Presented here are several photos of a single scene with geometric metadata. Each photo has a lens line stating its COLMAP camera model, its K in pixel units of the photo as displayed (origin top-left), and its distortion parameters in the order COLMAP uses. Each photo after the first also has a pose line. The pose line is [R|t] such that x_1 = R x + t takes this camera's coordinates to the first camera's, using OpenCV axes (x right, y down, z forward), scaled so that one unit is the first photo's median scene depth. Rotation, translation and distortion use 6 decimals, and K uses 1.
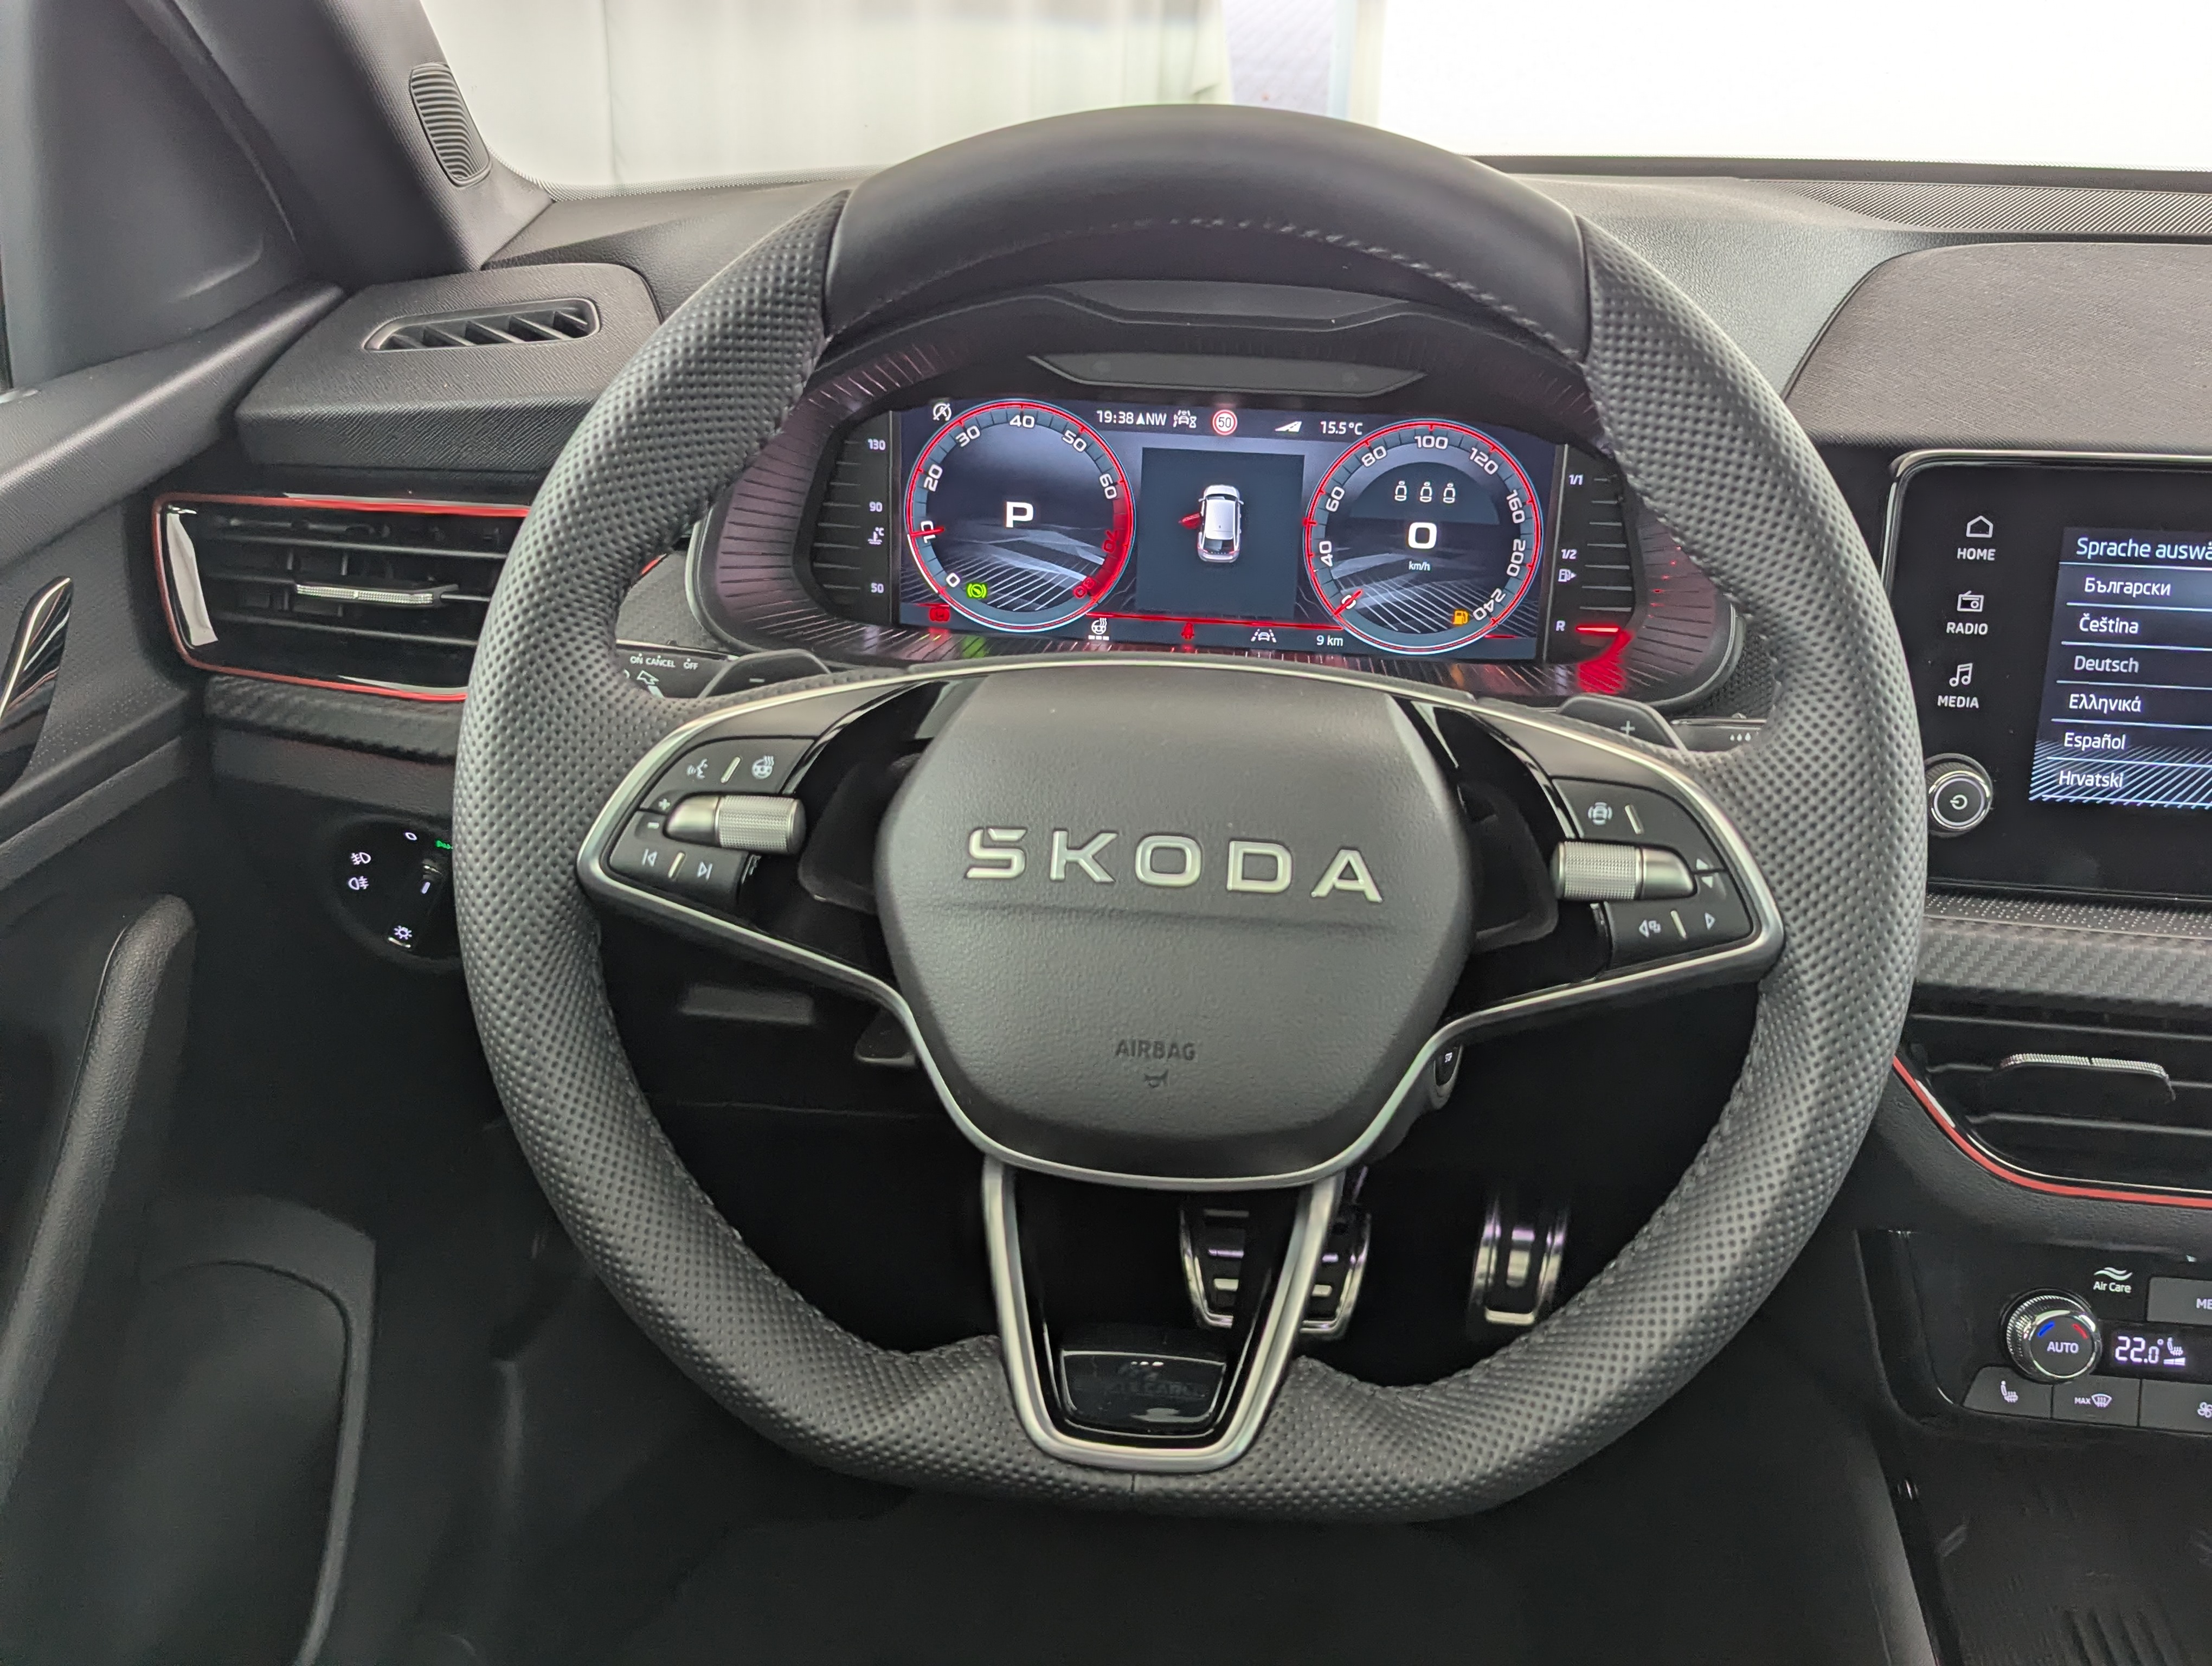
lens RADIAL K [[2095.7, 0, 1119.8], [0, 2095.7, 804.8], [0, 0, 1]] dist [0.031134, 0.000000]
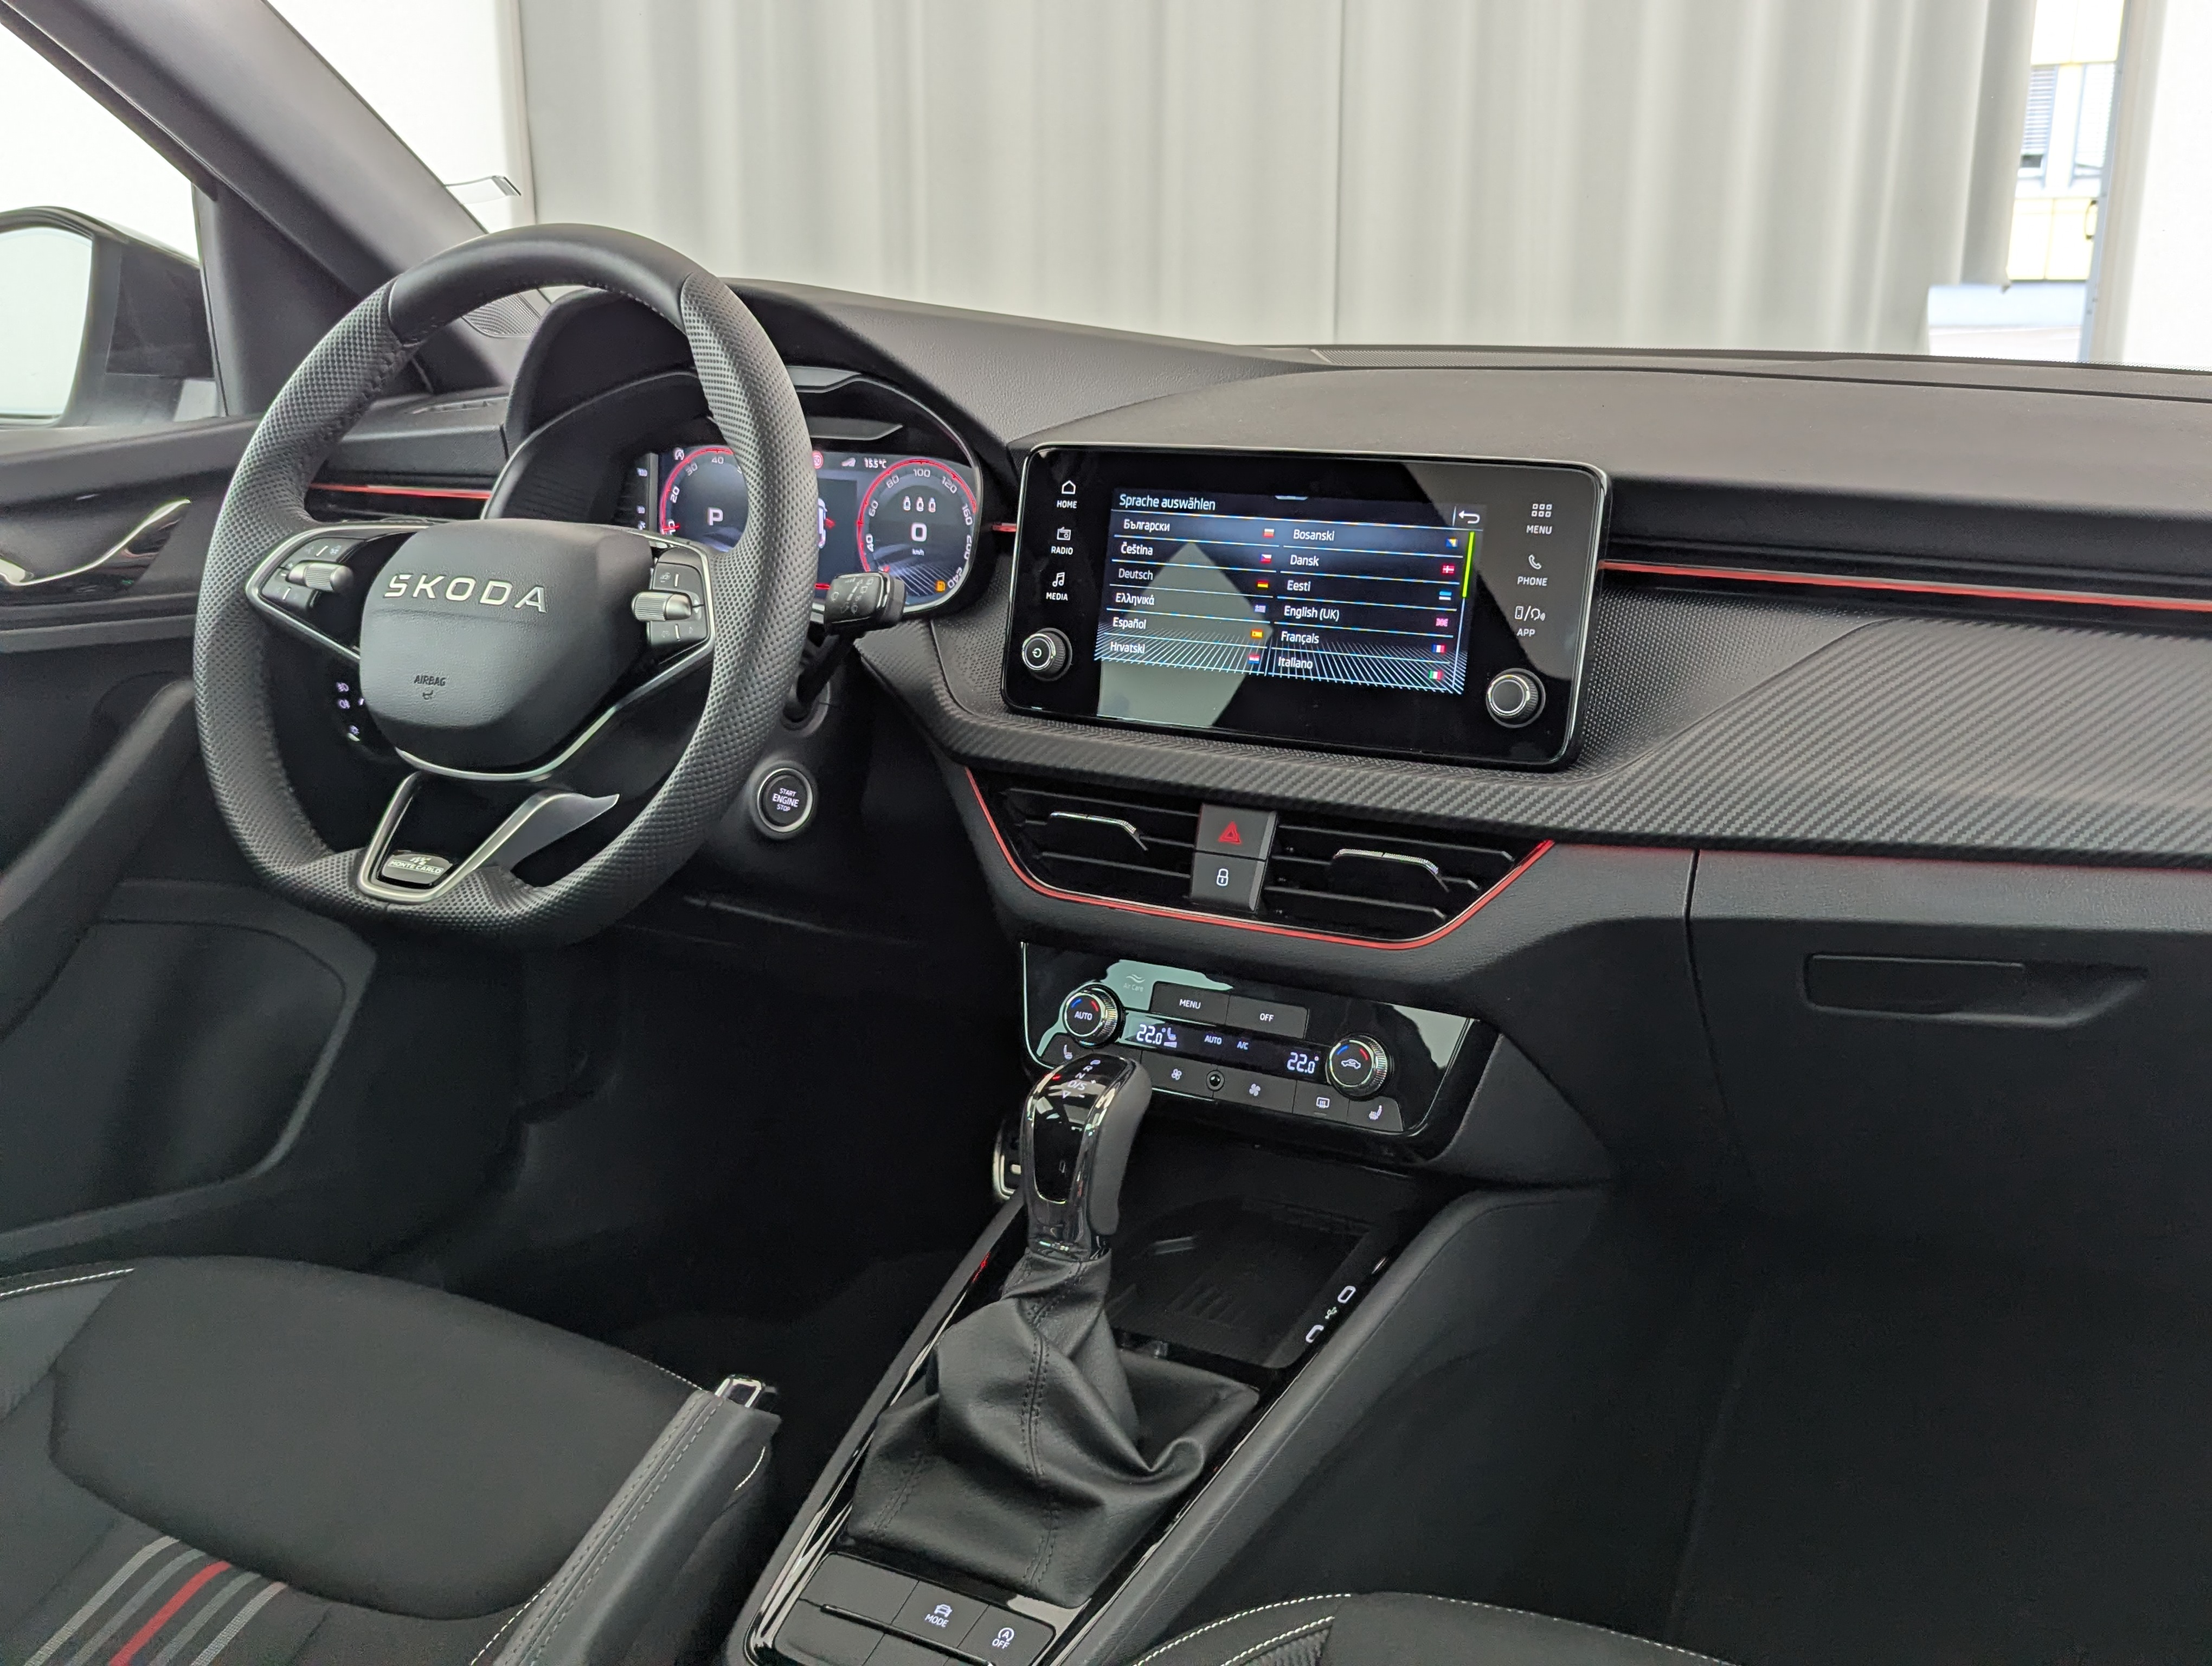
lens RADIAL K [[2095.7, 0, 1174.9], [0, 2095.7, 831.4], [0, 0, 1]] dist [0.031134, 0.000000]
pose [[0.923795, 0.077283, -0.375008, 0.955258], [-0.140453, 0.979541, -0.144125, 0.300421], [0.356197, 0.185813, 0.915749, -0.345973]]
